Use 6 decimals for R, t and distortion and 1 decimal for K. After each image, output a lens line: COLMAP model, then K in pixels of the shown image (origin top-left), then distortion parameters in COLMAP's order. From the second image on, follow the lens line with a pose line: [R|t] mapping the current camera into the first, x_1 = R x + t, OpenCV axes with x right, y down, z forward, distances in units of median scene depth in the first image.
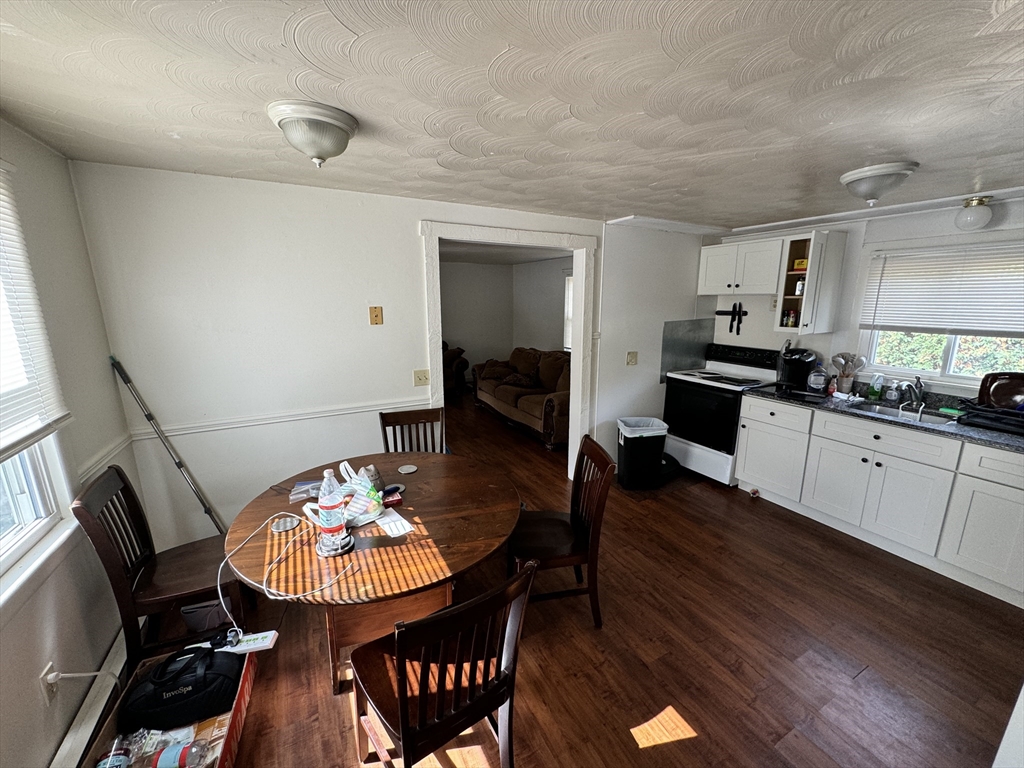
lens RADIAL K [[407.5, 0, 512.6], [0, 407.5, 386.3], [0, 0, 1]] dist [-0.001573, -0.000198]
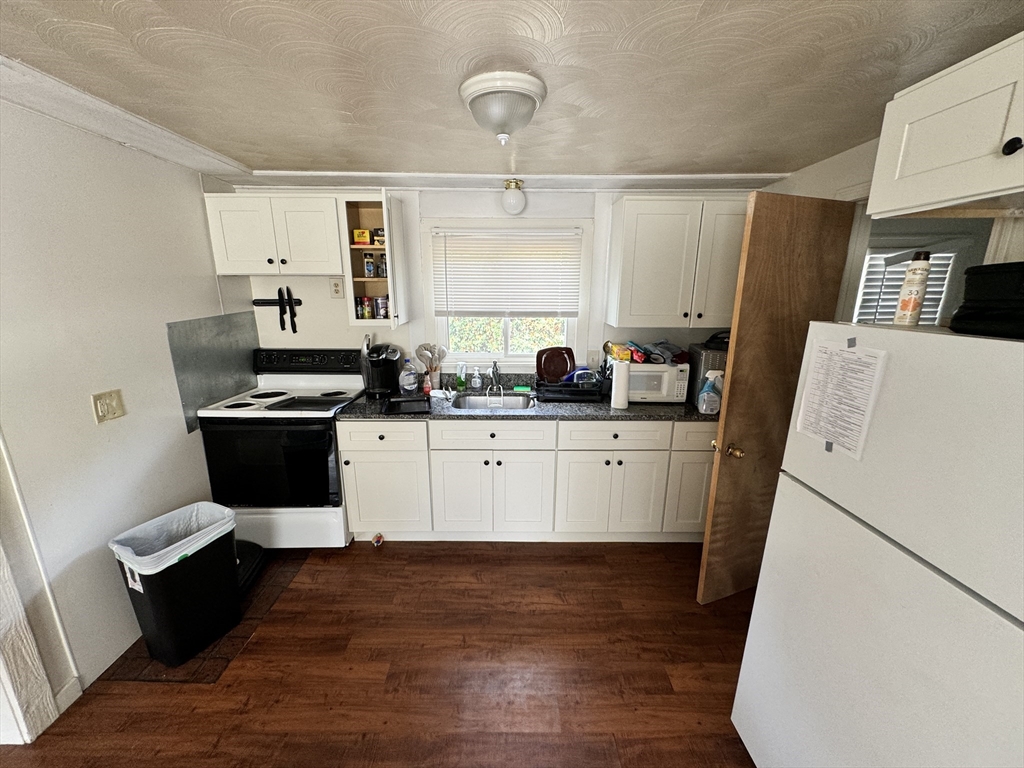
lens RADIAL K [[407.5, 0, 509.2], [0, 407.5, 383.8], [0, 0, 1]] dist [-0.001573, -0.000198]
pose [[0.472527, -0.207680, 0.856497, 0.121473], [0.181261, 0.973963, 0.136162, -0.080185], [-0.862475, 0.090909, 0.497868, 0.388321]]
